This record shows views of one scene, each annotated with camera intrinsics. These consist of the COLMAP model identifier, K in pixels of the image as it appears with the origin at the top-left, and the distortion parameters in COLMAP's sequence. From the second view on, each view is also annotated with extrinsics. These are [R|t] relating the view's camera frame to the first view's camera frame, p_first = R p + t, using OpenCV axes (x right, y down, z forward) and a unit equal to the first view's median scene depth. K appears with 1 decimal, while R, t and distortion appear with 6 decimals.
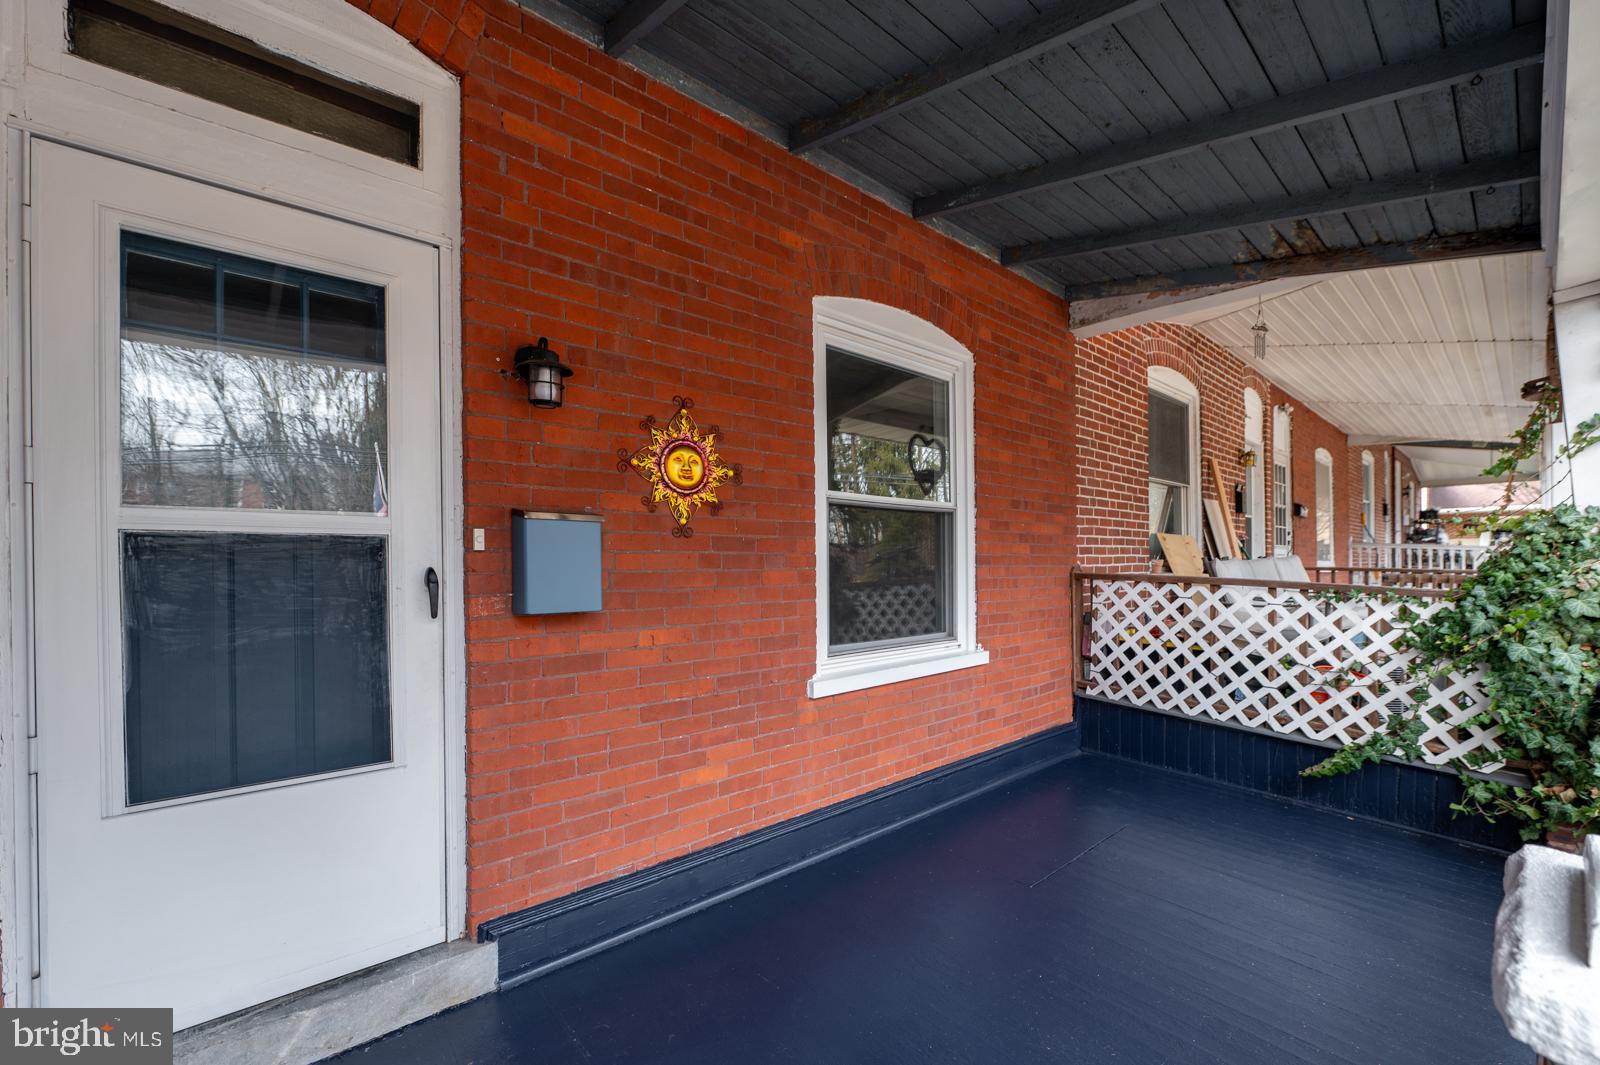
lens RADIAL K [[659.6, 0, 799.1], [0, 659.6, 566.2], [0, 0, 1]] dist [-0.008046, 0.000202]
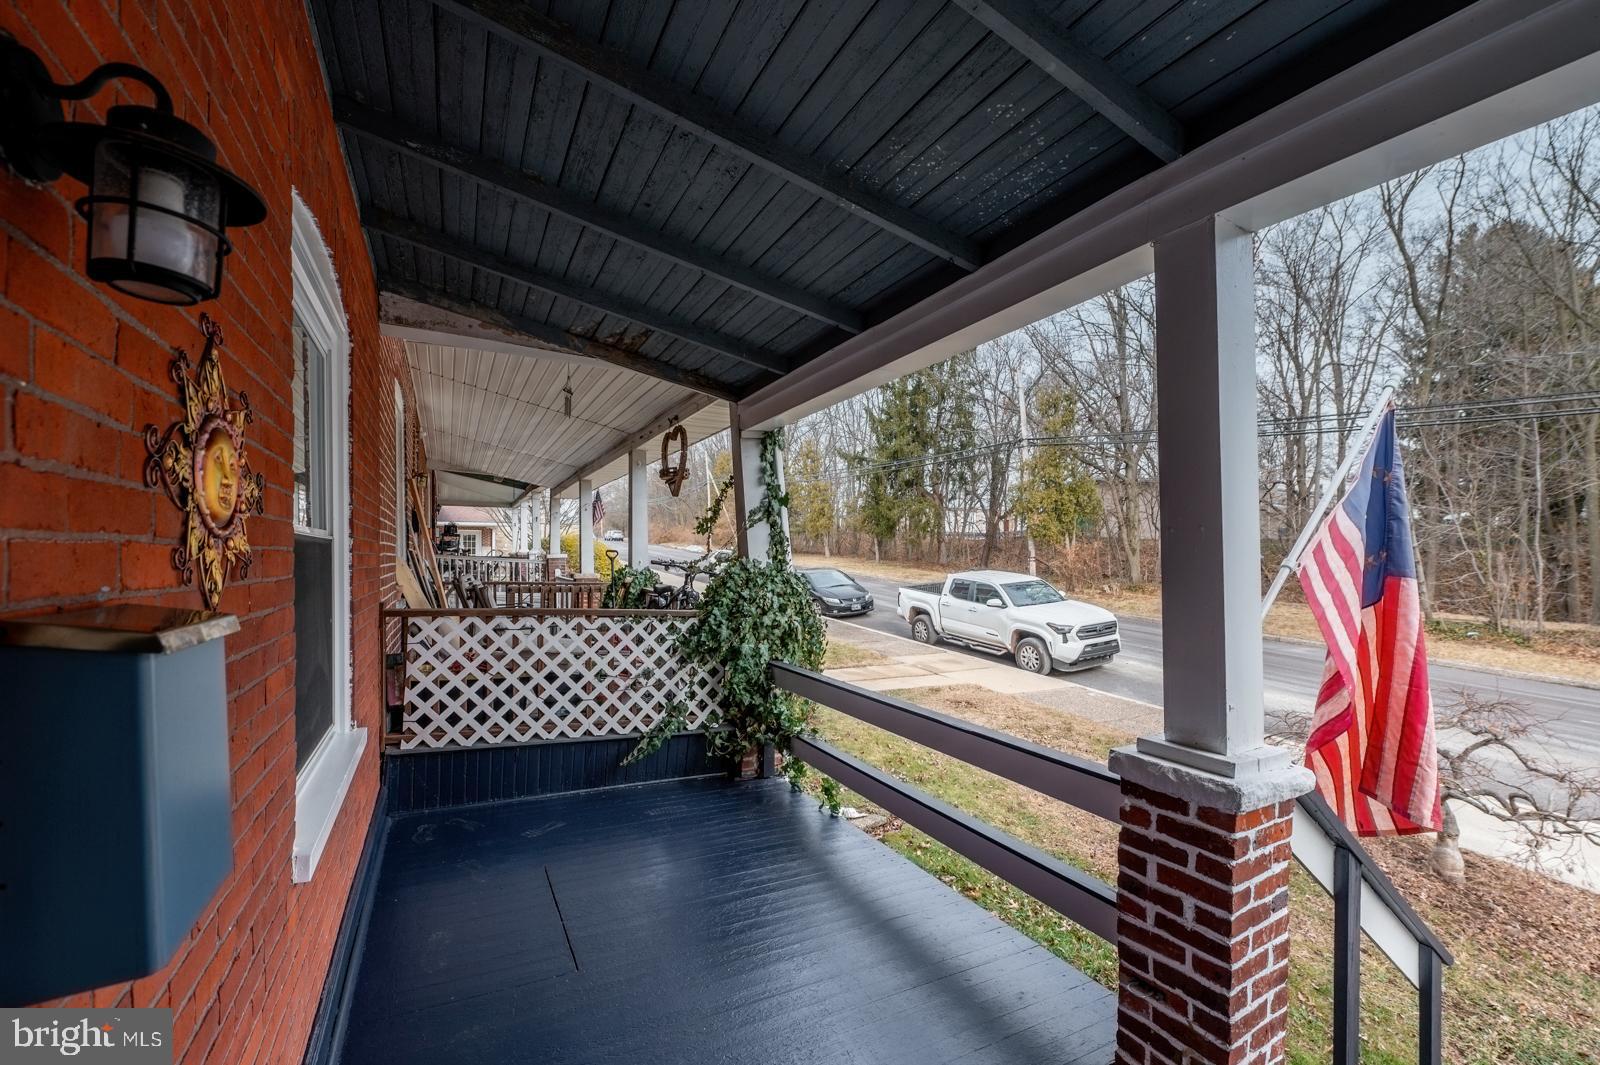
lens RADIAL K [[659.6, 0, 797.7], [0, 659.6, 558.0], [0, 0, 1]] dist [-0.008046, 0.000202]
pose [[0.232584, 0.004144, 0.972567, -0.384381], [0.005755, 0.999968, -0.005637, -0.068125], [-0.972559, 0.006908, 0.232553, 0.390777]]
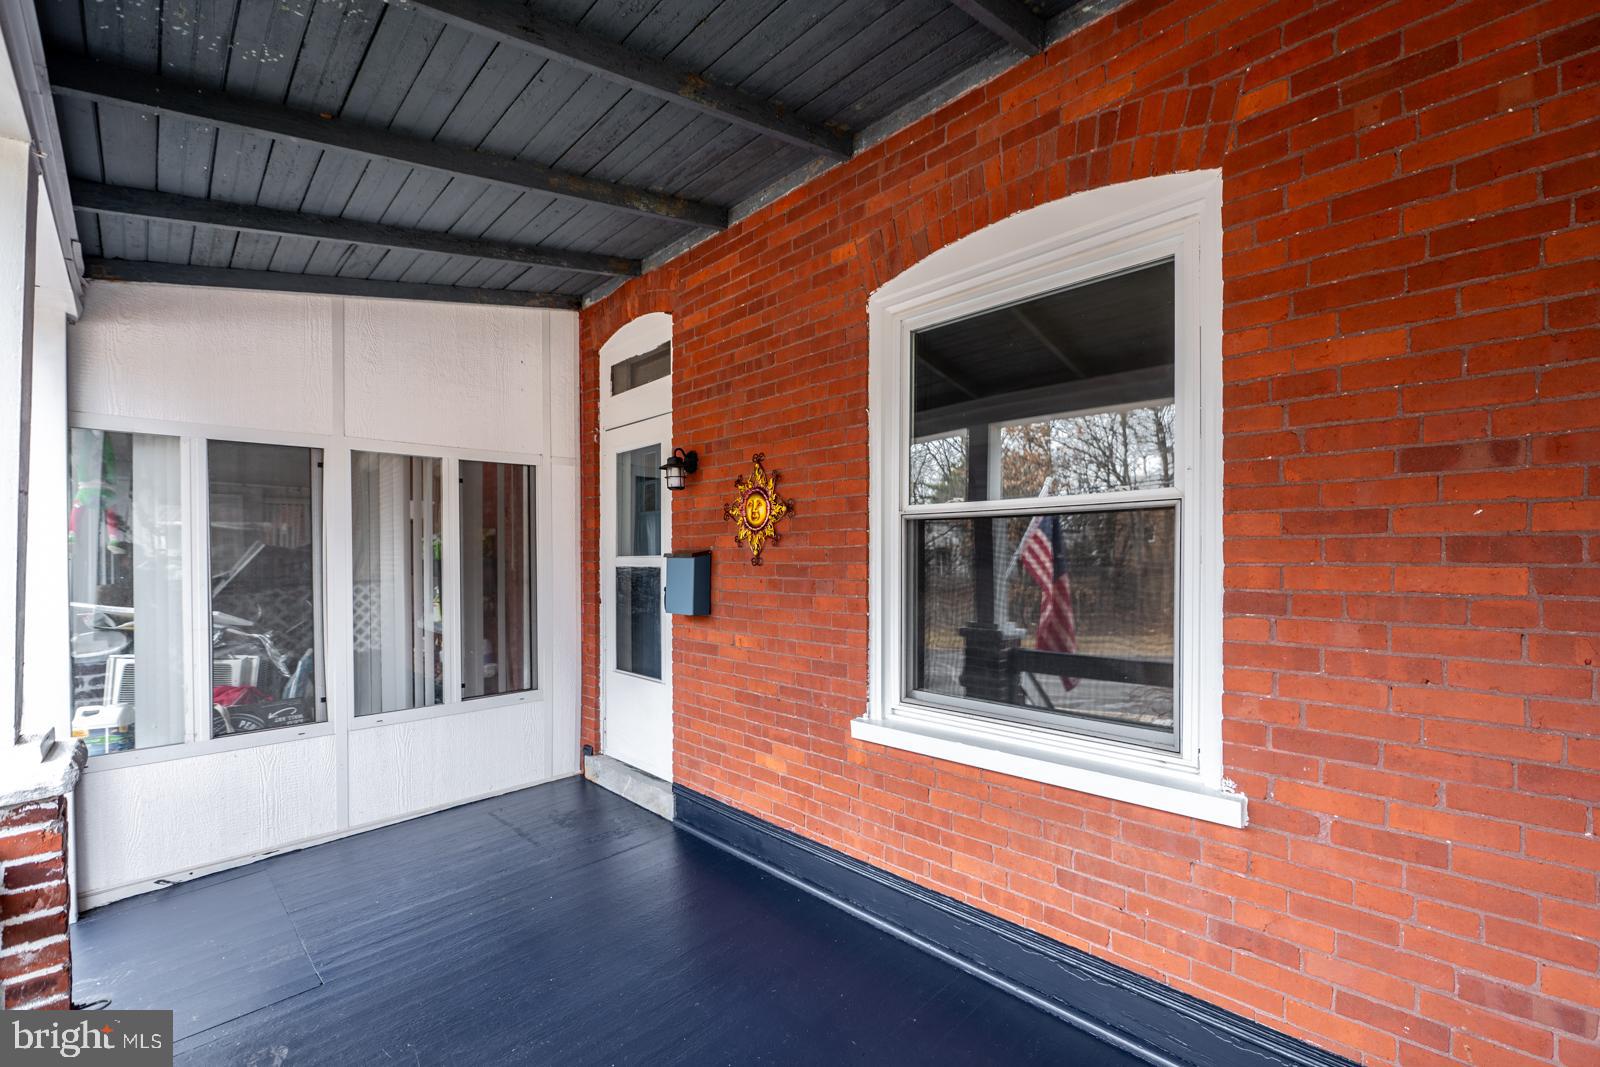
lens RADIAL K [[642.8, 0, 799.4], [0, 642.8, 569.0], [0, 0, 1]] dist [-0.007984, 0.000114]
pose [[0.074973, 0.015636, -0.997063, 0.794393], [-0.005678, 0.999868, 0.015253, -0.042574], [0.997169, 0.004518, 0.075052, 0.745572]]
